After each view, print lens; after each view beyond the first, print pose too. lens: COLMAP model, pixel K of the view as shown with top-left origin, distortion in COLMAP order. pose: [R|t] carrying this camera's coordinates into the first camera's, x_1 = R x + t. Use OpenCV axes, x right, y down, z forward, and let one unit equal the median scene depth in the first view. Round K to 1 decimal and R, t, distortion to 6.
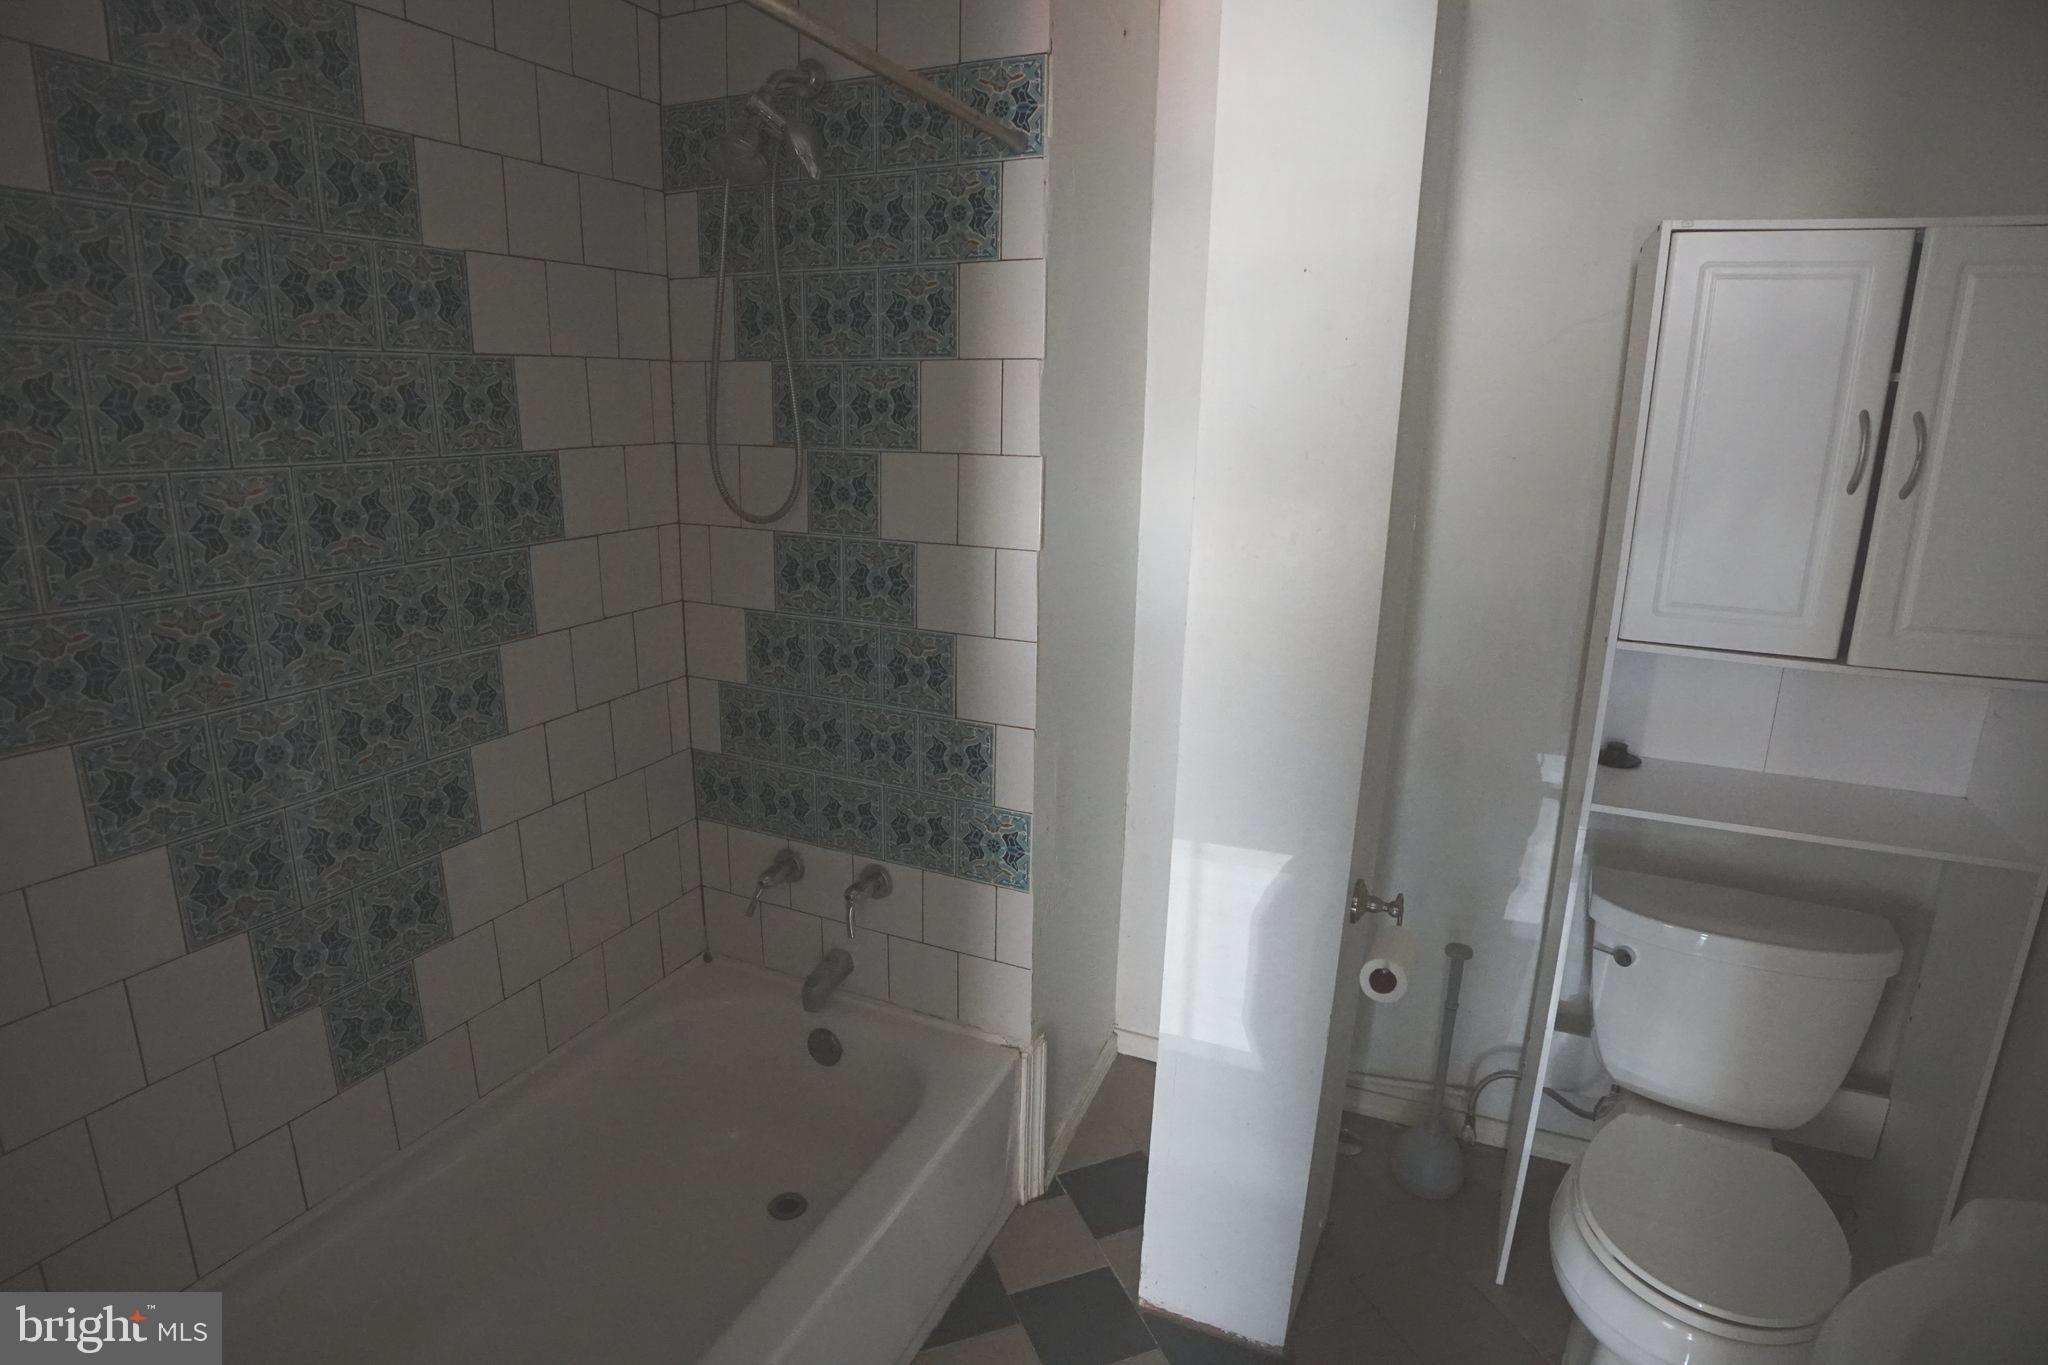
lens RADIAL K [[1052.1, 0, 1014.3], [0, 1052.1, 675.0], [0, 0, 1]] dist [-0.069473, 0.014832]
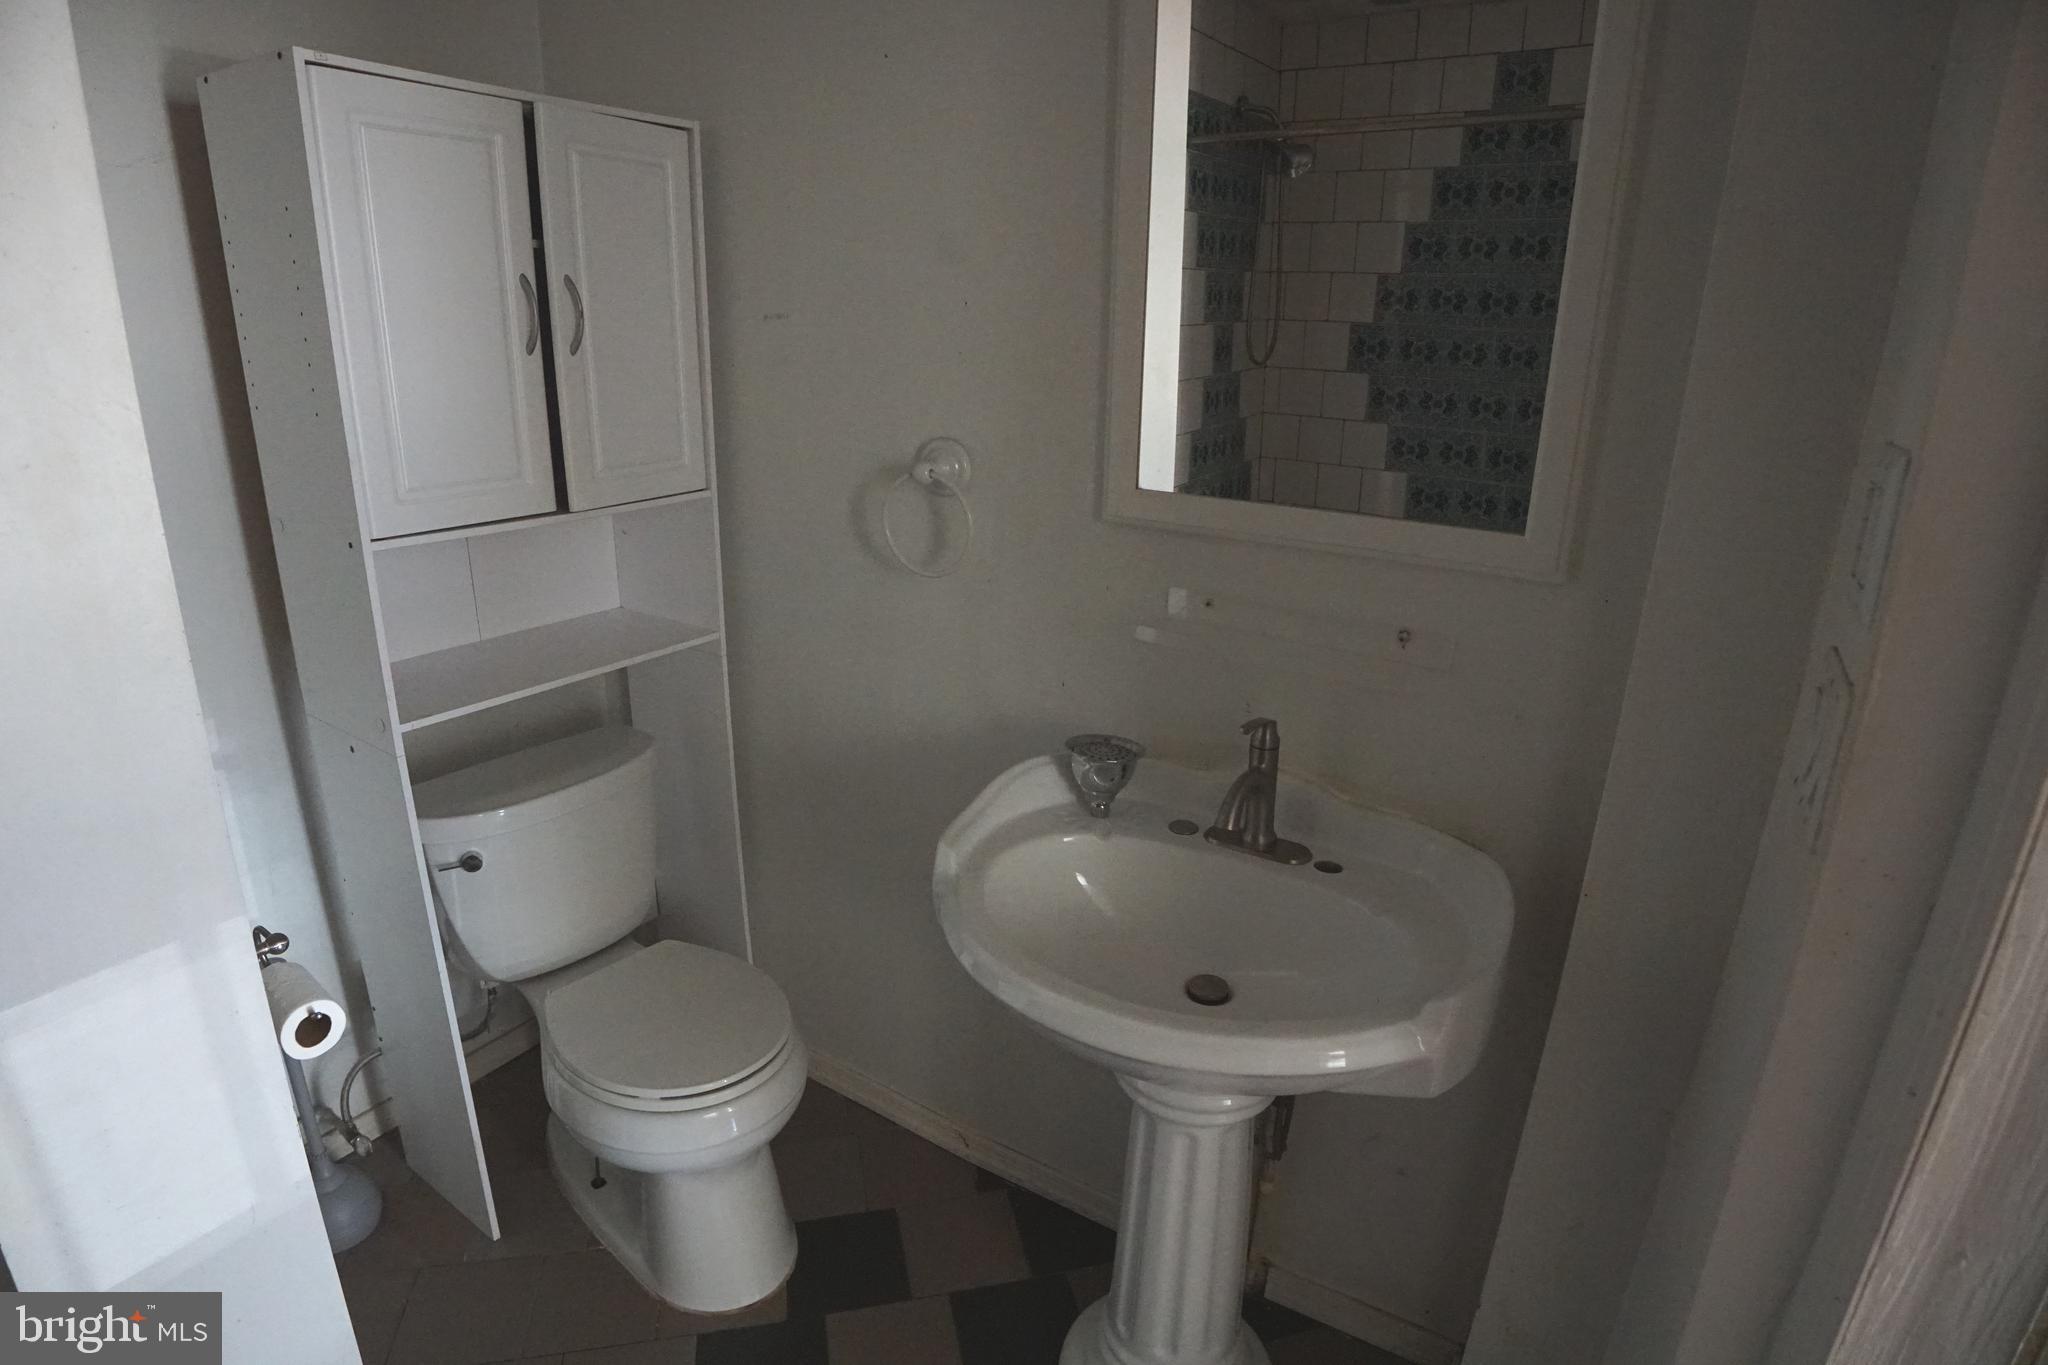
lens RADIAL K [[1052.1, 0, 1014.3], [0, 1052.1, 675.0], [0, 0, 1]] dist [-0.069473, 0.014832]
pose [[0.170519, -0.314859, 0.933695, -0.199786], [0.236136, 0.933019, 0.271506, -0.038290], [-0.956642, 0.174182, 0.233447, 0.304353]]
